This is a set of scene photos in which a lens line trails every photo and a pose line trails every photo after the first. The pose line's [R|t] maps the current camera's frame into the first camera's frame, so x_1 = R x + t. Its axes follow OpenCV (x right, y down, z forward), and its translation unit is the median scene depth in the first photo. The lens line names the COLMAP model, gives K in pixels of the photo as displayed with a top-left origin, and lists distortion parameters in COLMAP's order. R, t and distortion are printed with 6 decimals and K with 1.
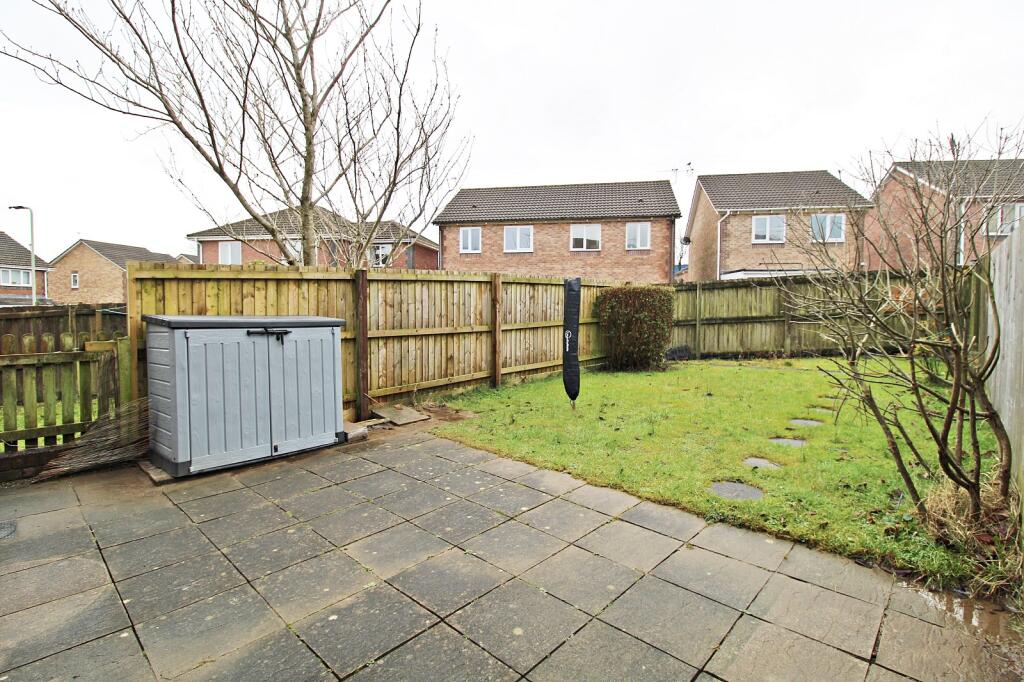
lens RADIAL K [[484.2, 0, 519.3], [0, 484.2, 320.5], [0, 0, 1]] dist [0.001664, -0.014414]
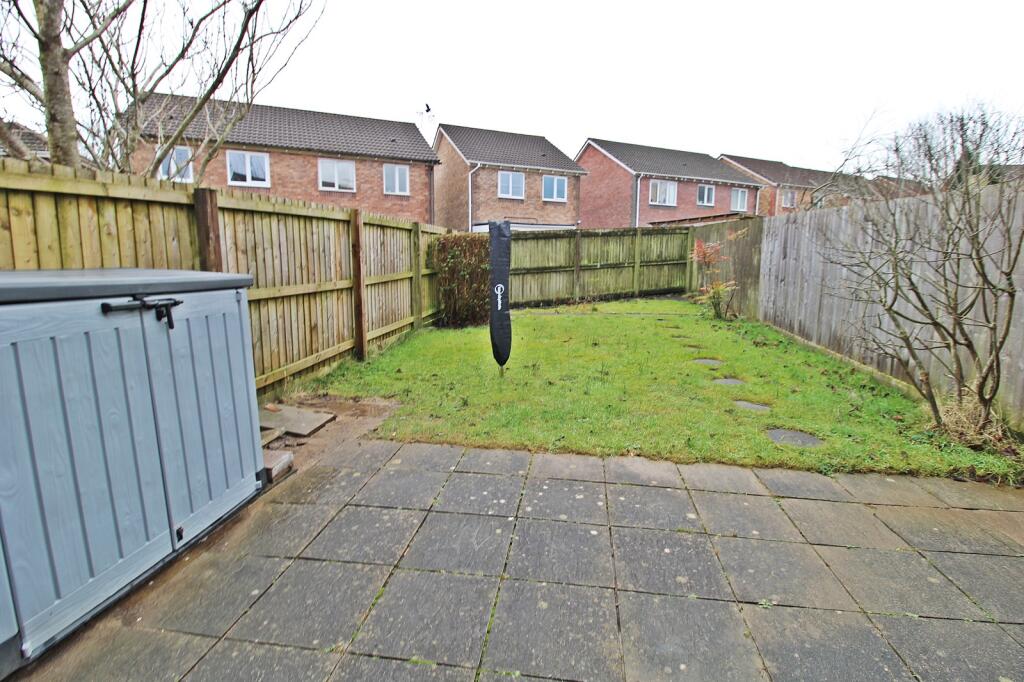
lens RADIAL K [[484.2, 0, 519.3], [0, 484.2, 320.5], [0, 0, 1]] dist [0.001664, -0.014414]
pose [[0.825366, -0.065517, 0.560784, -0.312790], [0.007897, 0.994487, 0.104563, -0.004194], [-0.564543, -0.081875, 0.821333, 0.266326]]
